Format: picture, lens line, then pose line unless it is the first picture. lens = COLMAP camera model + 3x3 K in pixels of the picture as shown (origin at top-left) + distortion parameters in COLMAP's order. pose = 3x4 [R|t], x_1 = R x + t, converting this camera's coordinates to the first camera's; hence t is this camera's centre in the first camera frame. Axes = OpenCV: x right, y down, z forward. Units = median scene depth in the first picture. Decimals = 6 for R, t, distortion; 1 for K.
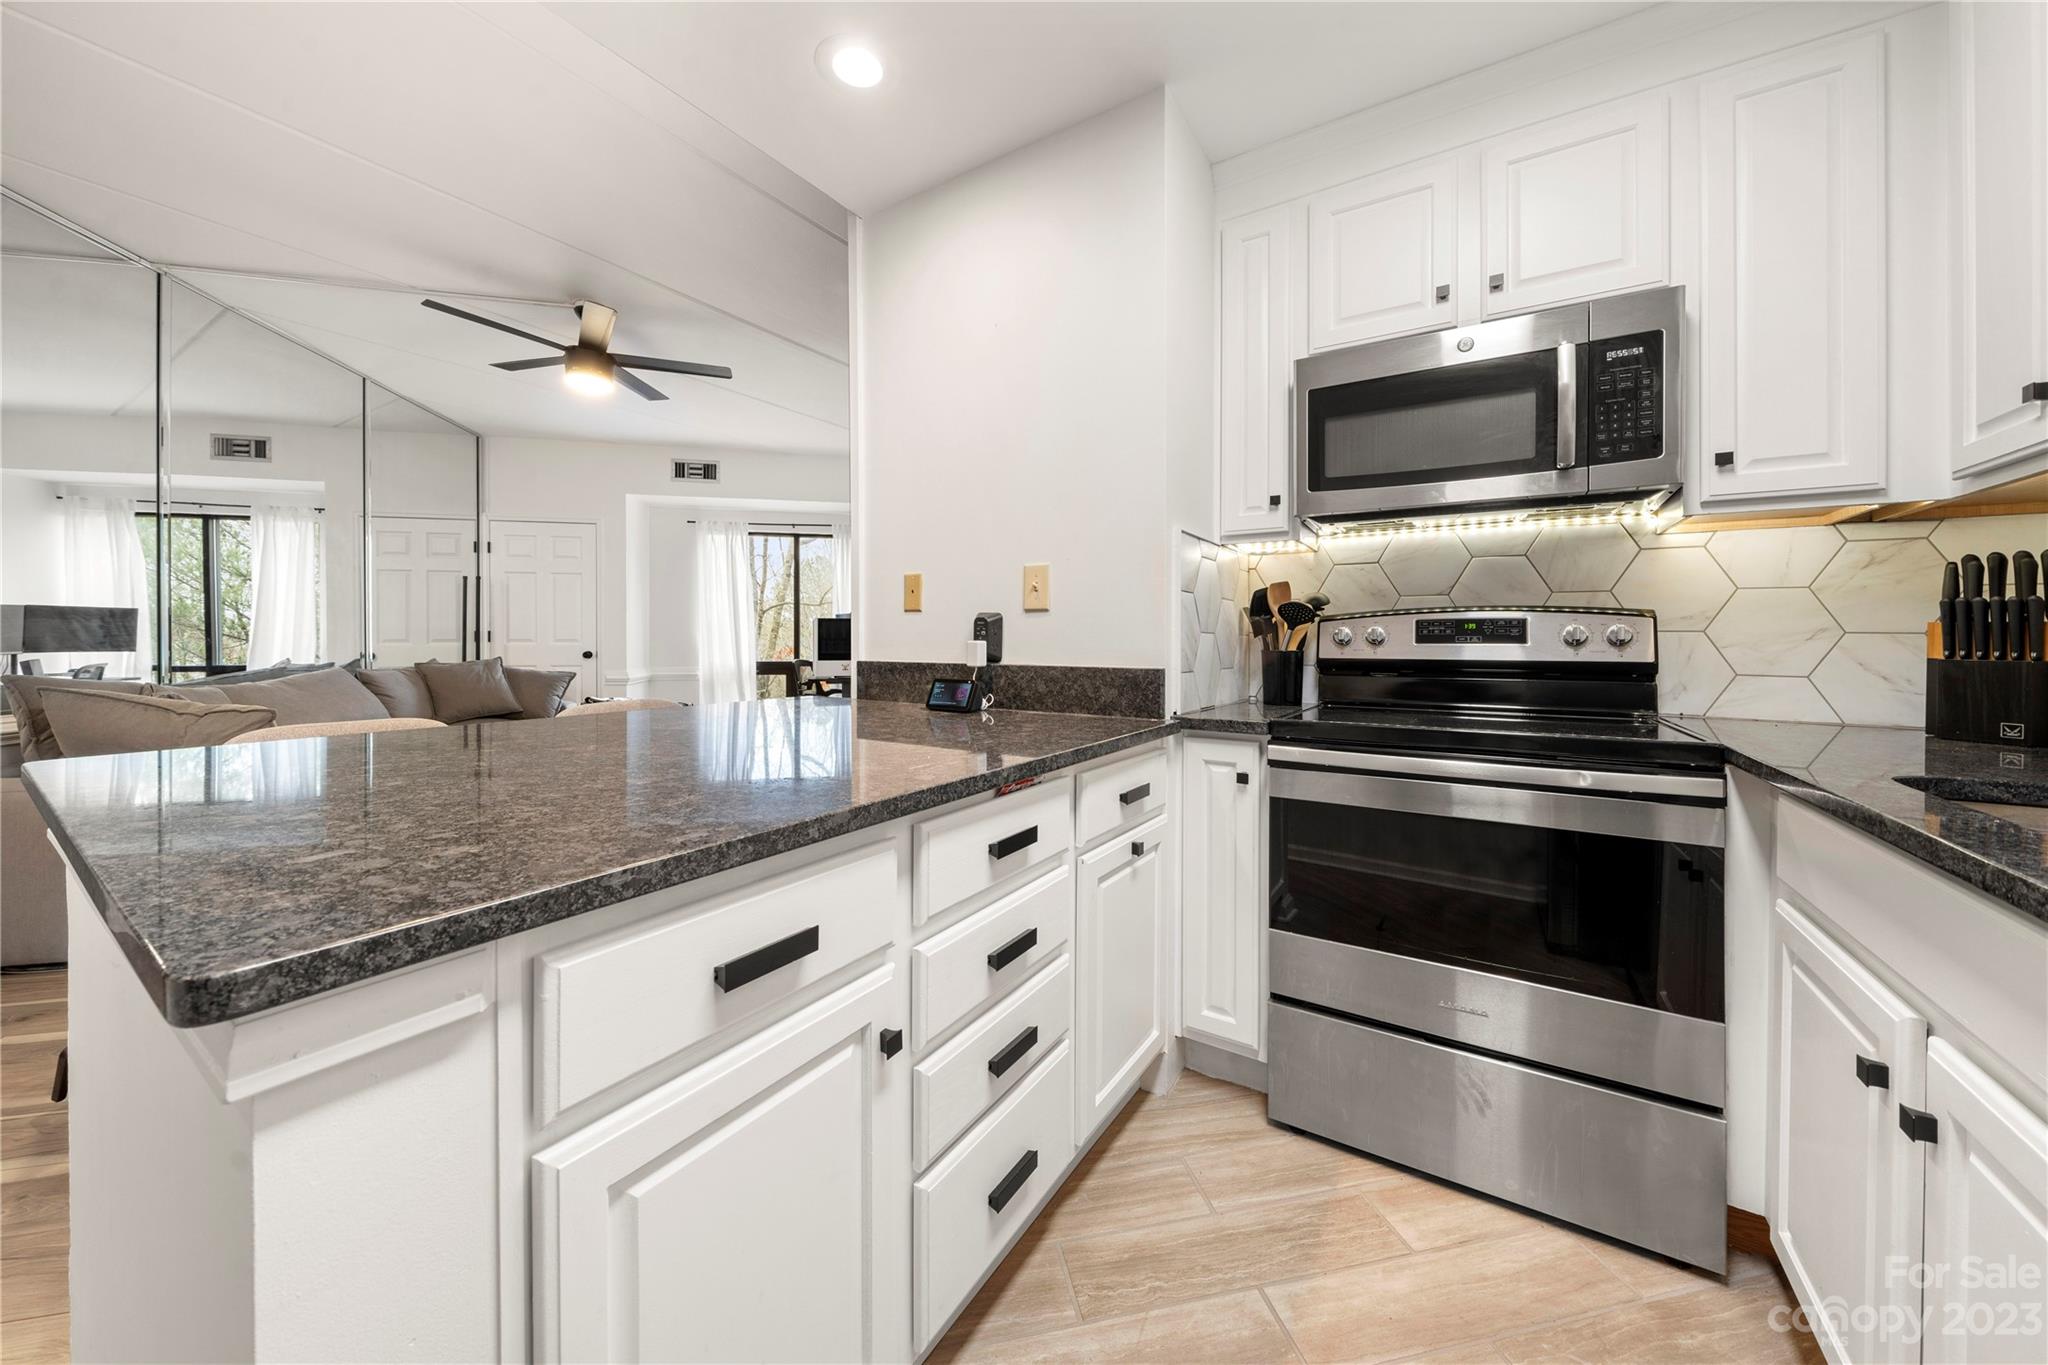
lens RADIAL K [[714.7, 0, 1021.4], [0, 714.7, 636.2], [0, 0, 1]] dist [-0.002261, -0.000340]
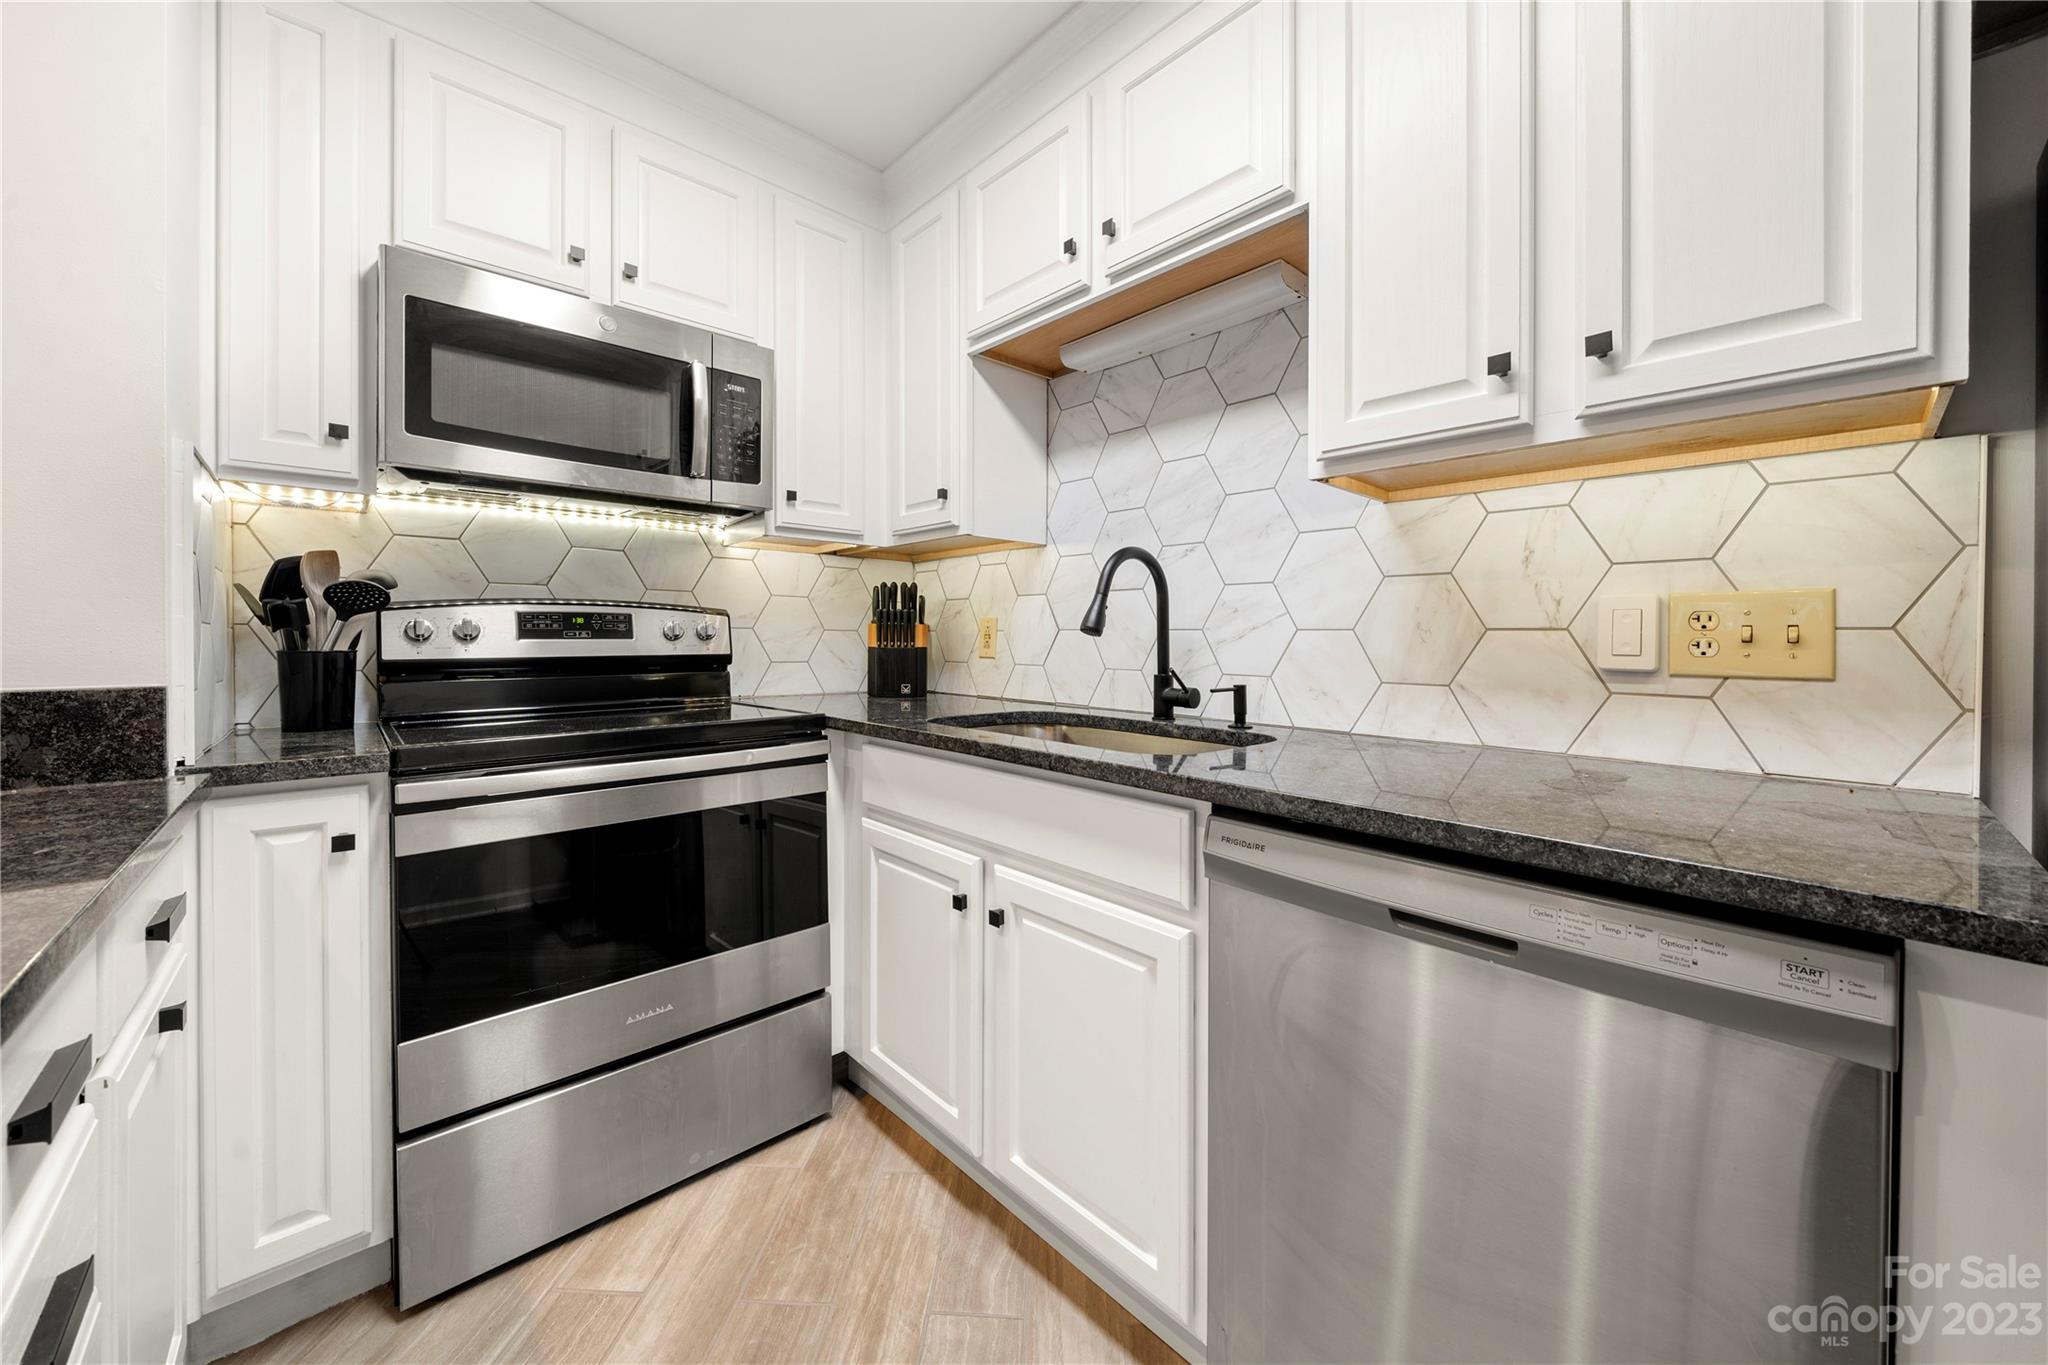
lens RADIAL K [[758.4, 0, 1023.1], [0, 758.4, 638.1], [0, 0, 1]] dist [-0.000216, -0.000132]
pose [[0.253474, -0.003627, 0.967335, -0.204953], [-0.004643, 0.999977, 0.004966, 0.001576], [-0.967331, -0.005750, 0.253451, 0.203305]]
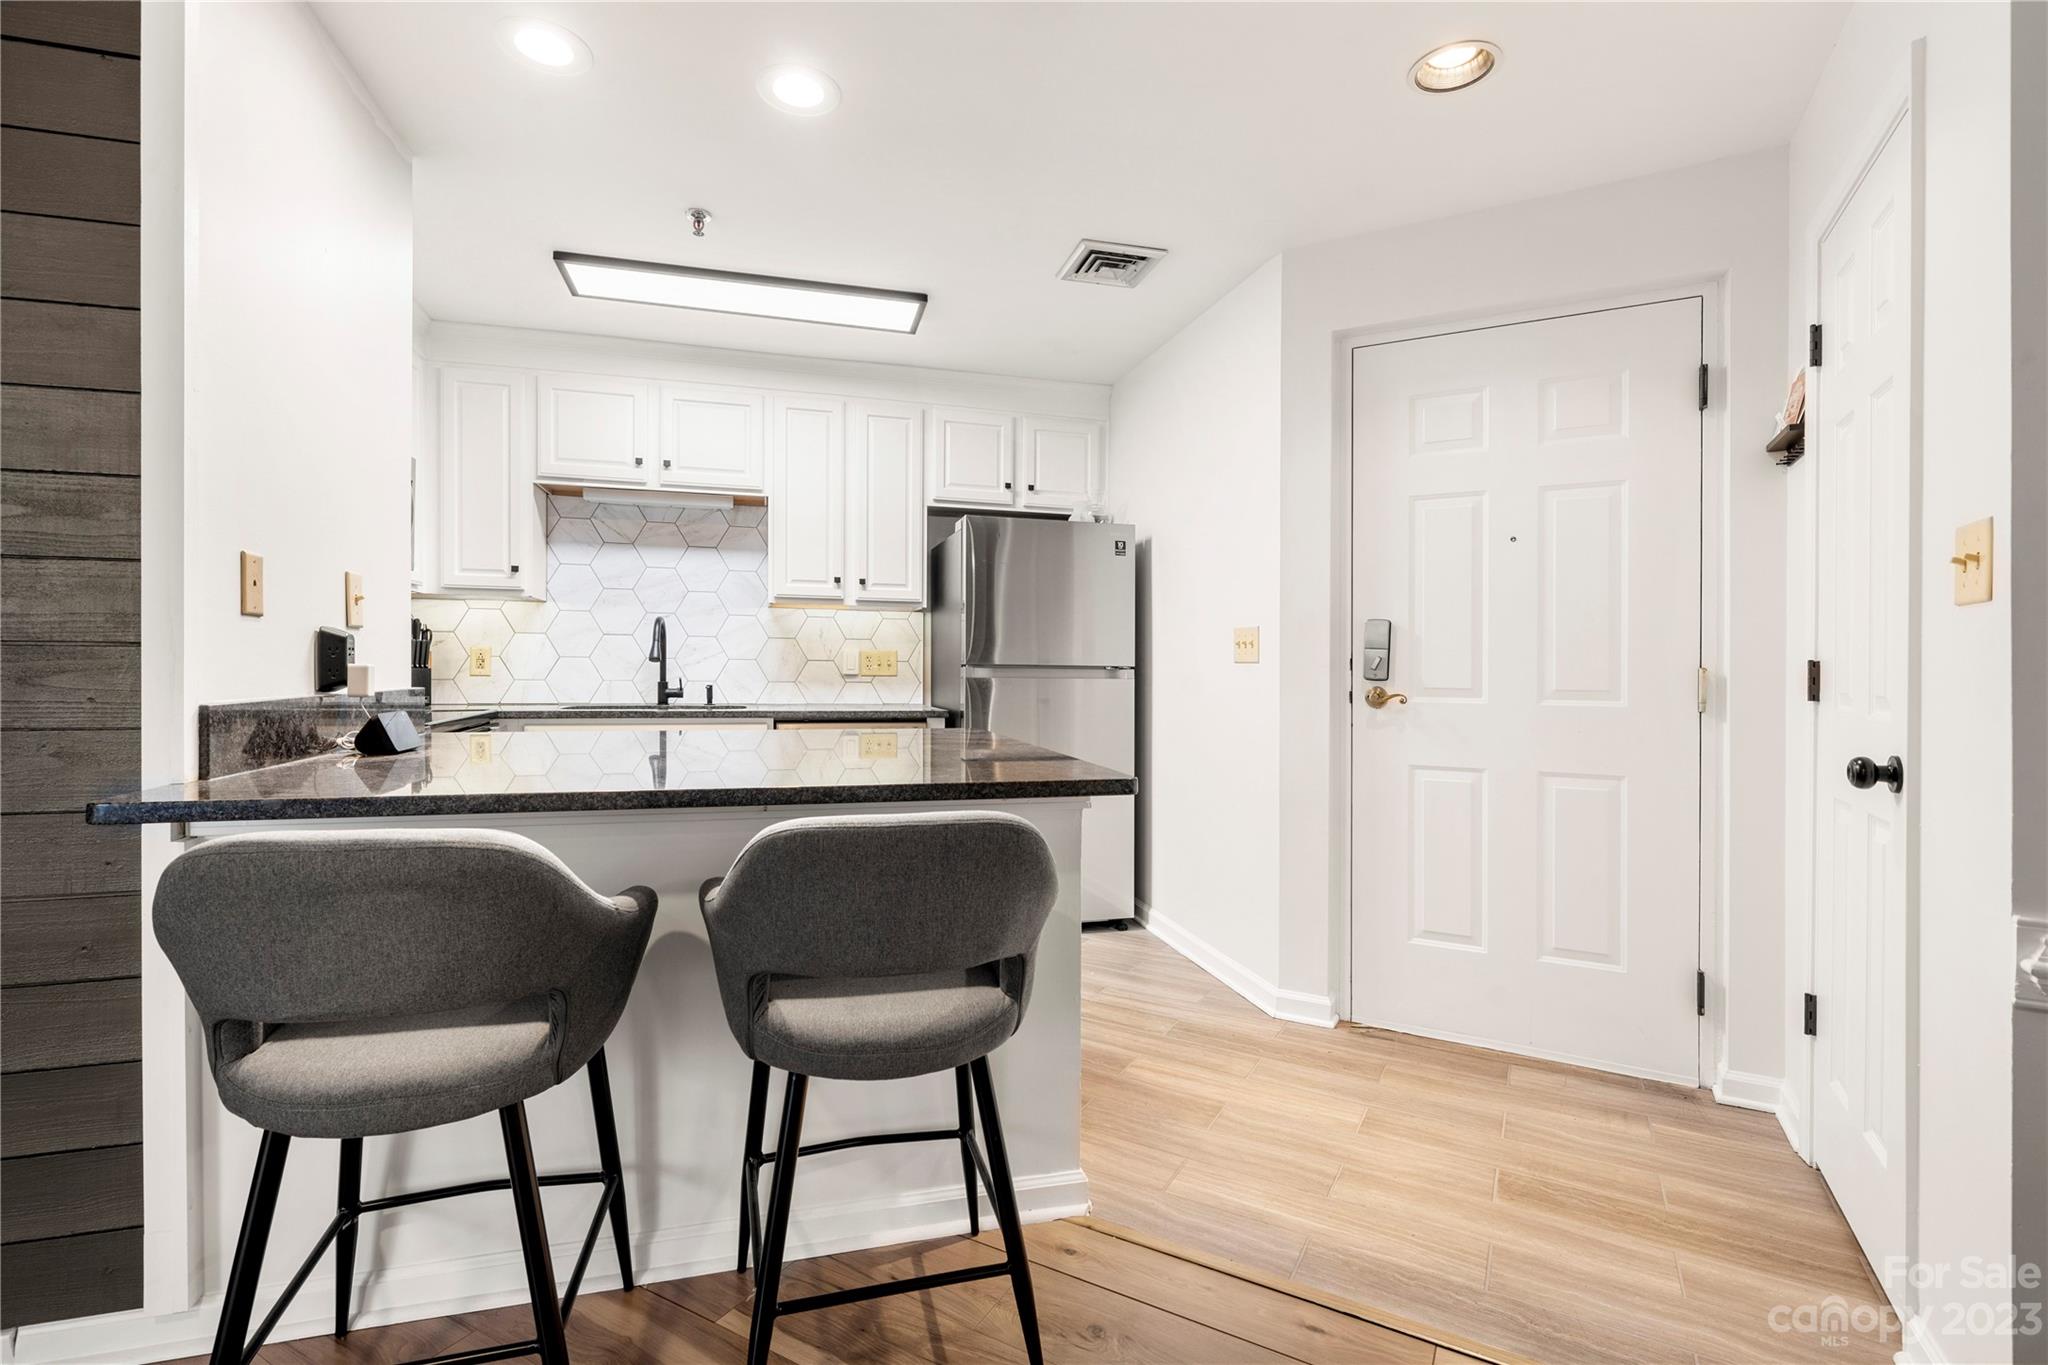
lens RADIAL K [[922.2, 0, 1017.5], [0, 922.2, 667.8], [0, 0, 1]] dist [-0.001765, -0.000169]
pose [[-0.749575, -0.011109, 0.661826, -1.445792], [-0.012360, 0.999920, 0.002785, 0.000231], [-0.661804, -0.006092, -0.749652, 1.459542]]
